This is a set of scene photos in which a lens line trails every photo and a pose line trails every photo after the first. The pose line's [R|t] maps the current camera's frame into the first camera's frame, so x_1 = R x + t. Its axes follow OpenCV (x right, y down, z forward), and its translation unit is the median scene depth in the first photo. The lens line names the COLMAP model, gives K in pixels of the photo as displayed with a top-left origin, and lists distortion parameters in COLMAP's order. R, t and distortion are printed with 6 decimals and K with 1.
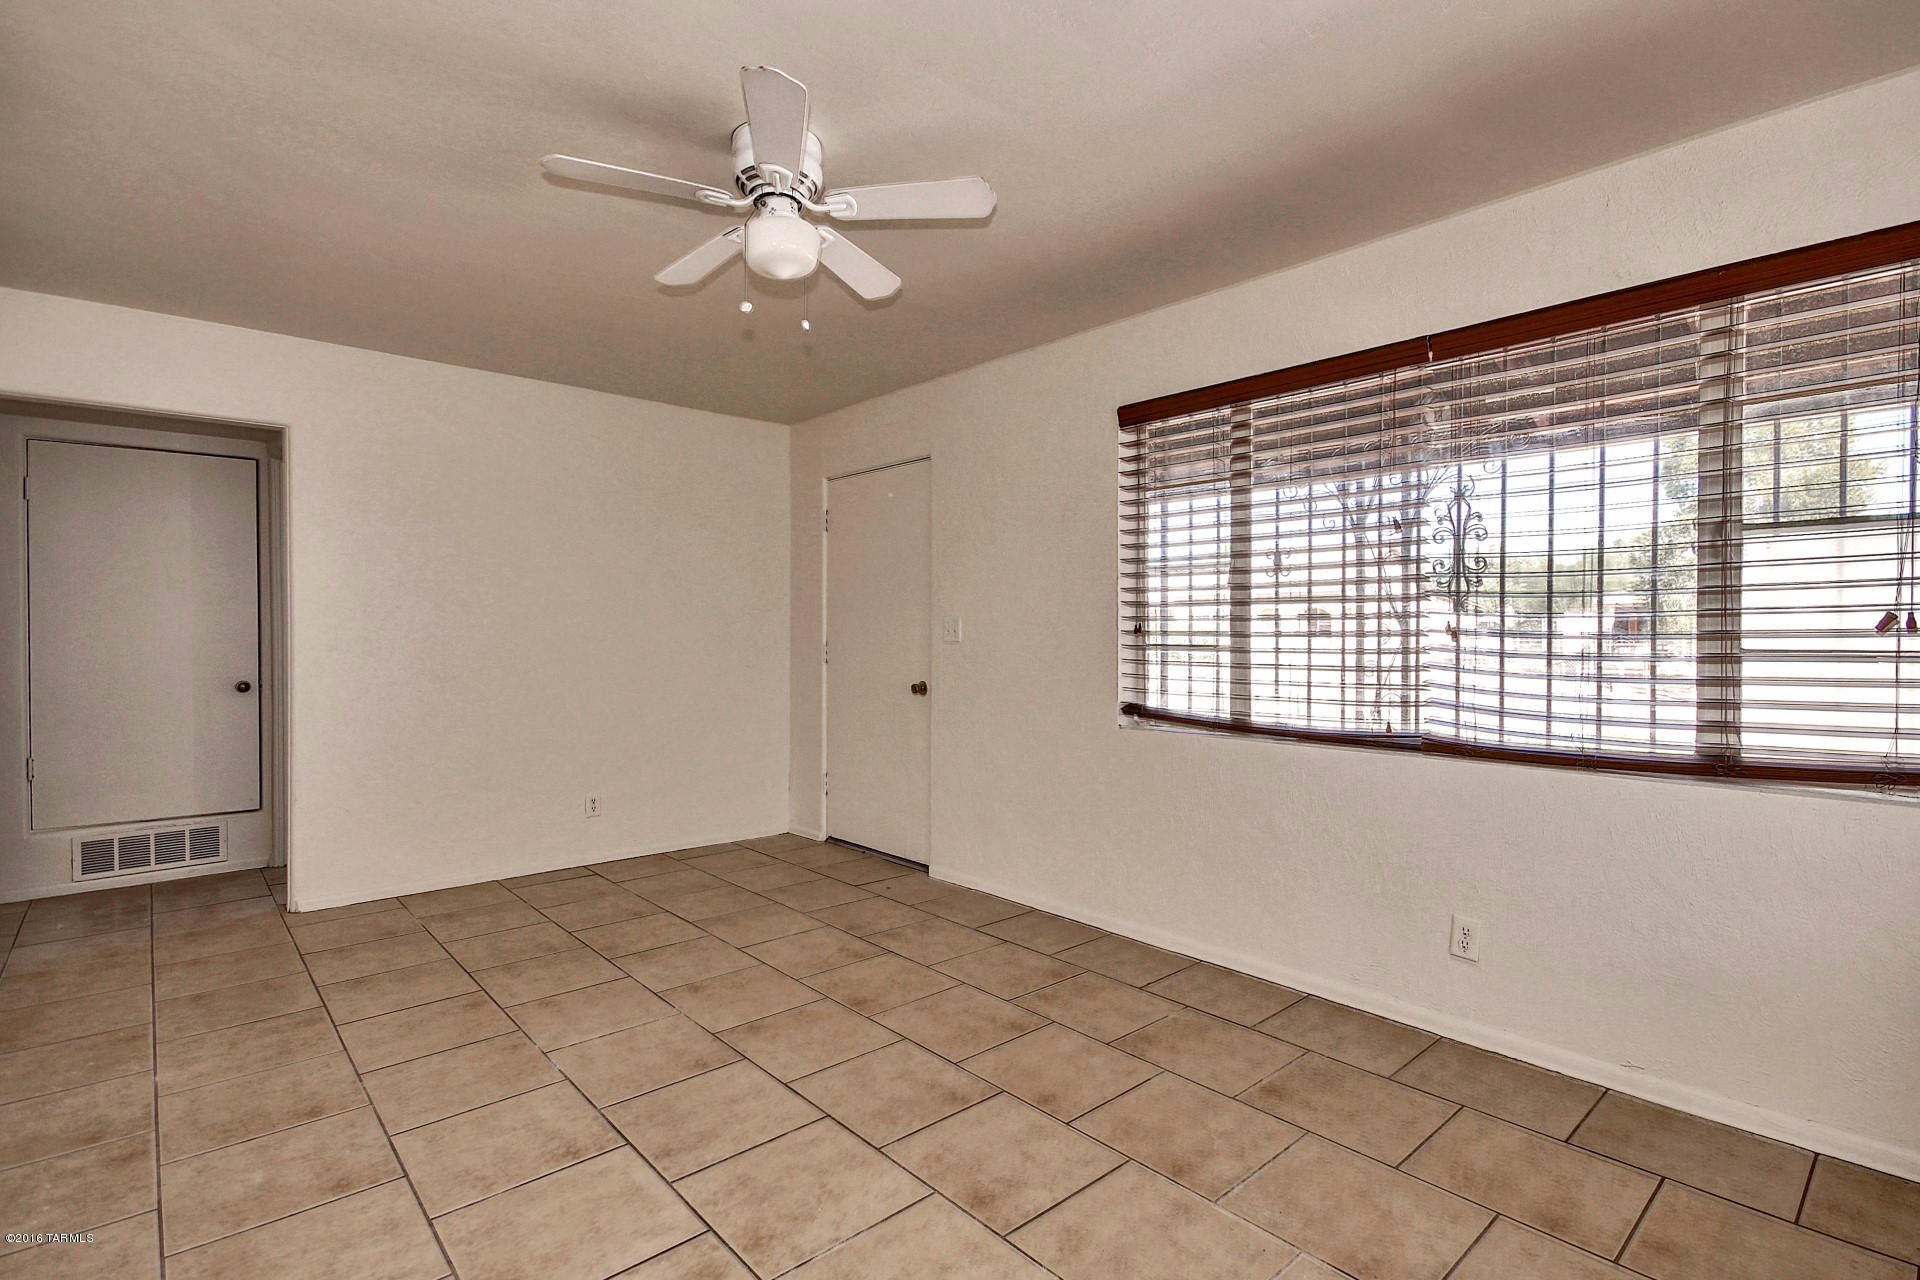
lens RADIAL K [[896.3, 0, 964.1], [0, 896.3, 669.5], [0, 0, 1]] dist [0.005255, -0.006403]
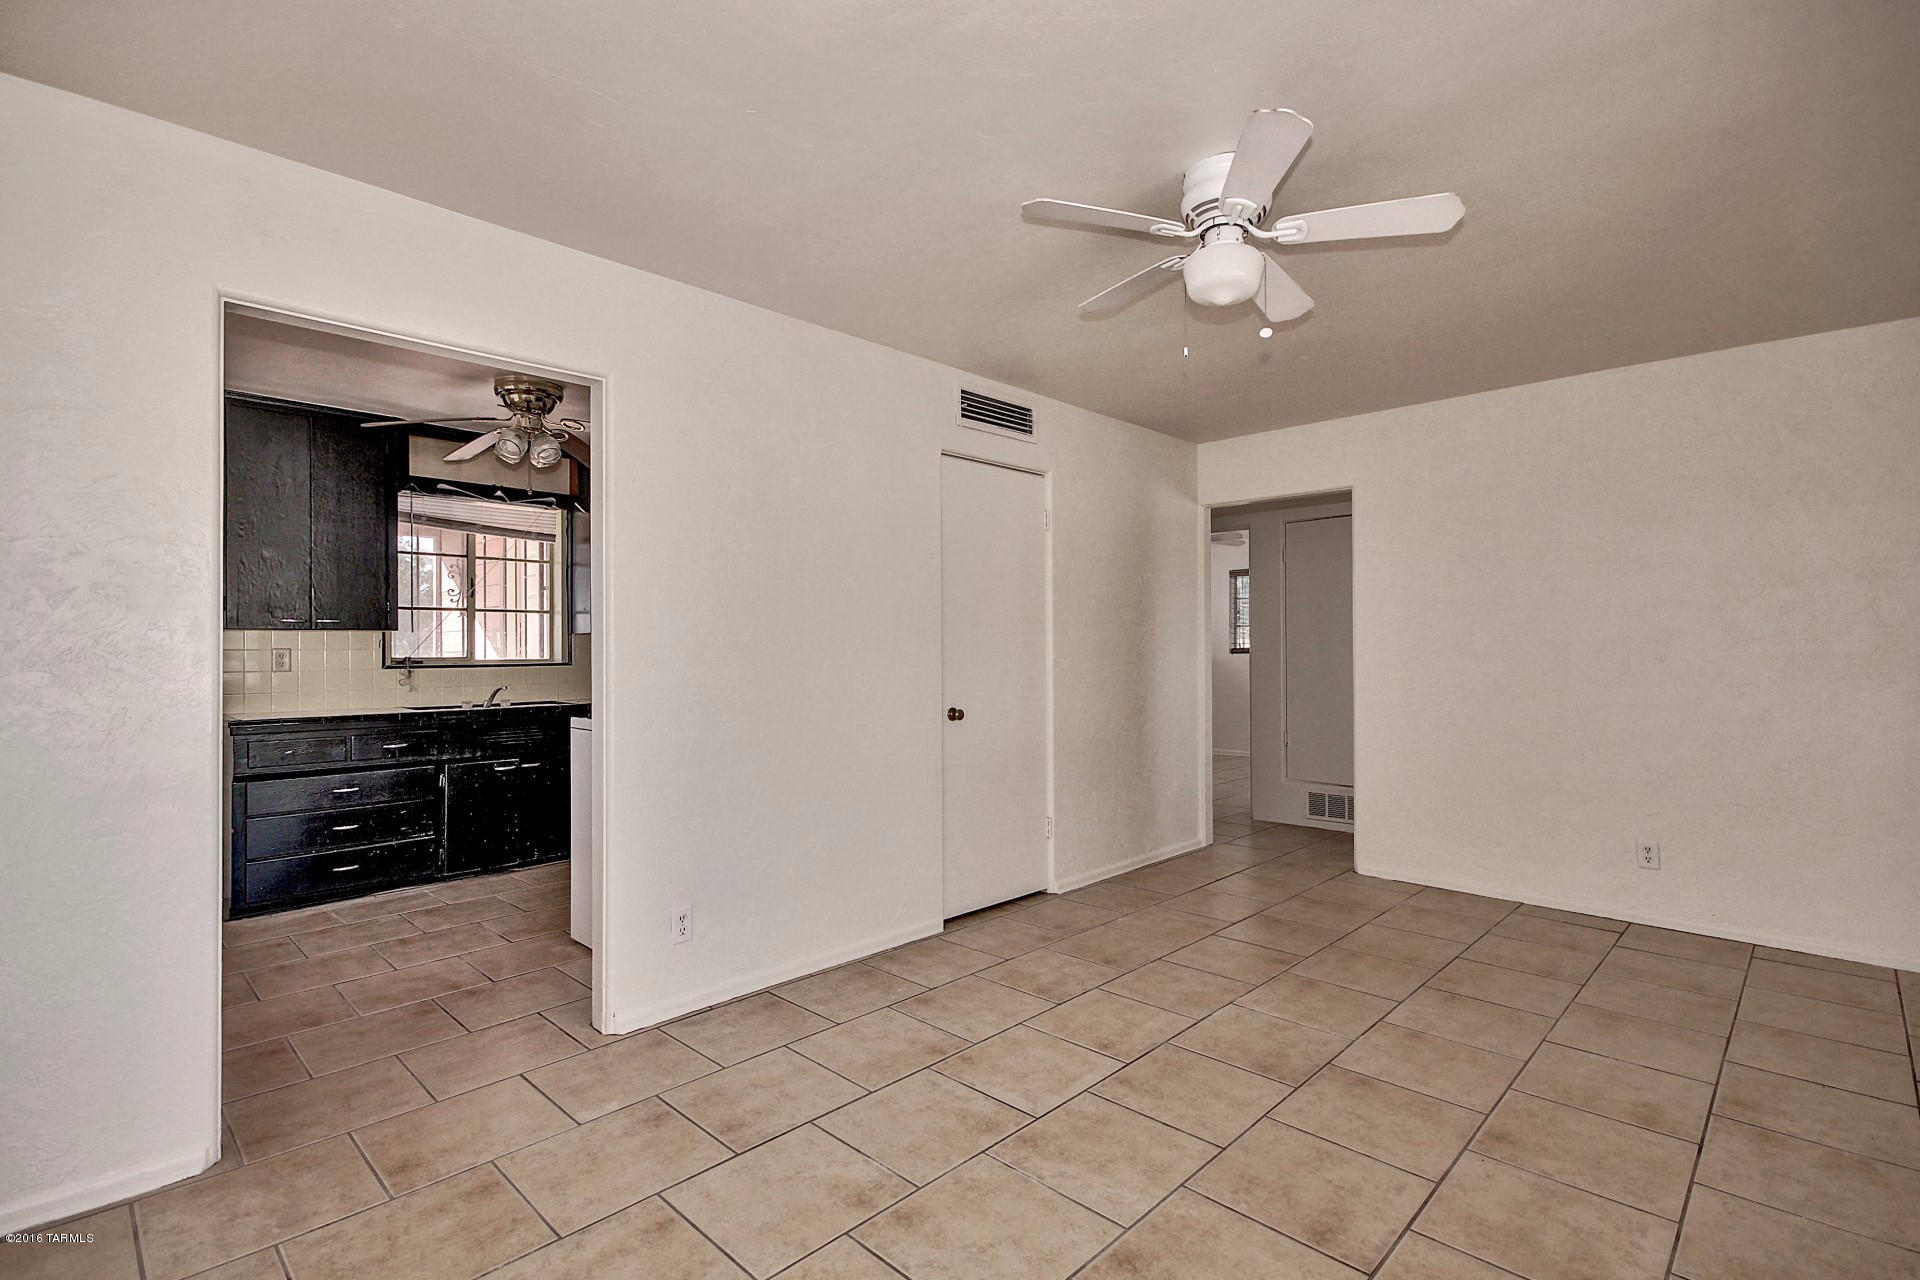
lens RADIAL K [[896.3, 0, 965.4], [0, 896.3, 646.7], [0, 0, 1]] dist [0.005255, -0.006403]
pose [[0.070236, -0.000848, -0.997530, 0.599009], [-0.038580, 0.999249, -0.003566, -0.022186], [0.996784, 0.038735, 0.070151, 0.476211]]
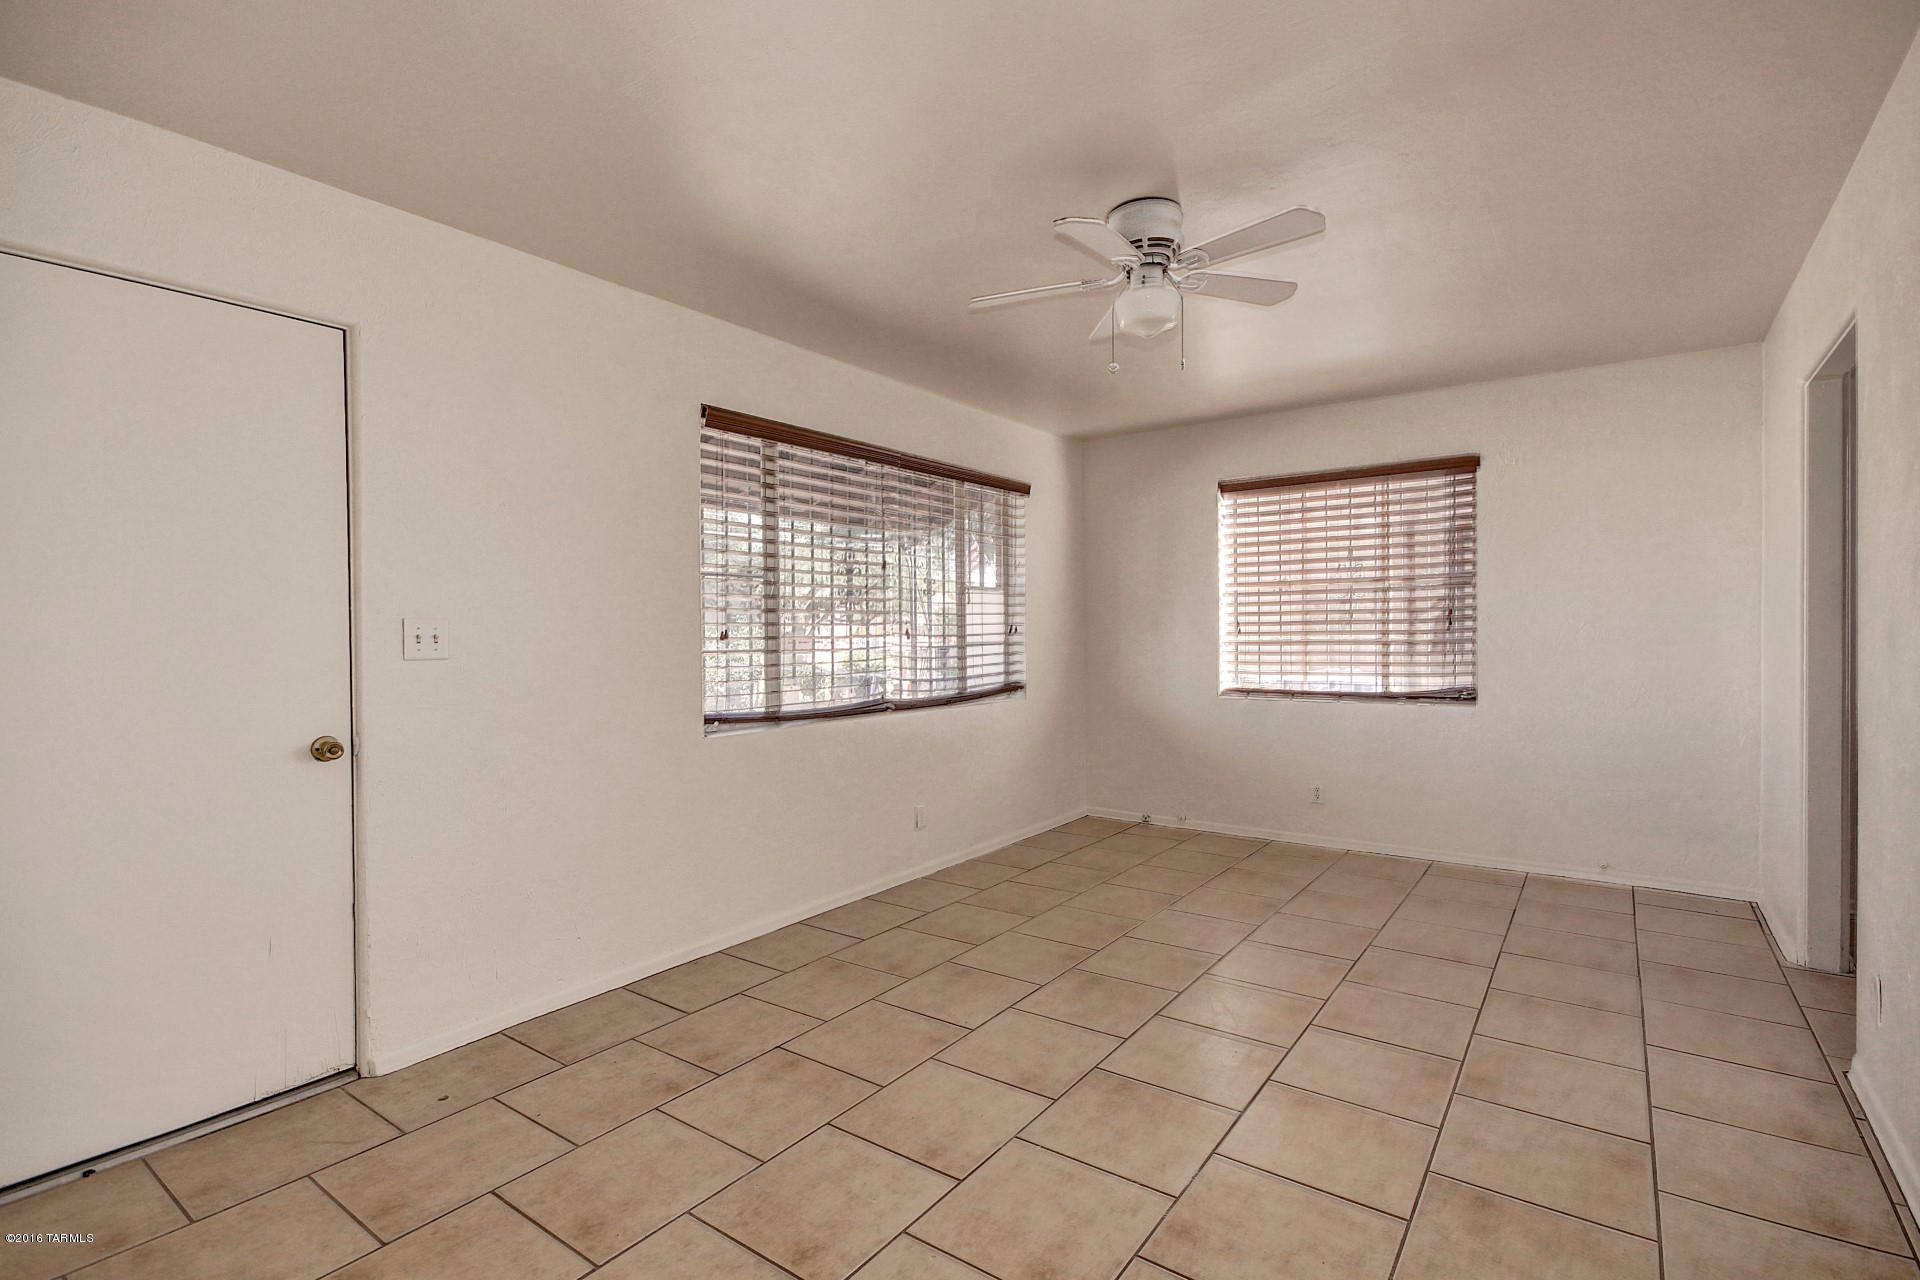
lens RADIAL K [[896.3, 0, 964.2], [0, 896.3, 650.5], [0, 0, 1]] dist [0.005255, -0.006403]
pose [[-0.209963, -0.015403, 0.977588, -0.995868], [0.049797, 0.998410, 0.026426, -0.045824], [-0.976440, 0.054230, -0.208862, 1.128704]]
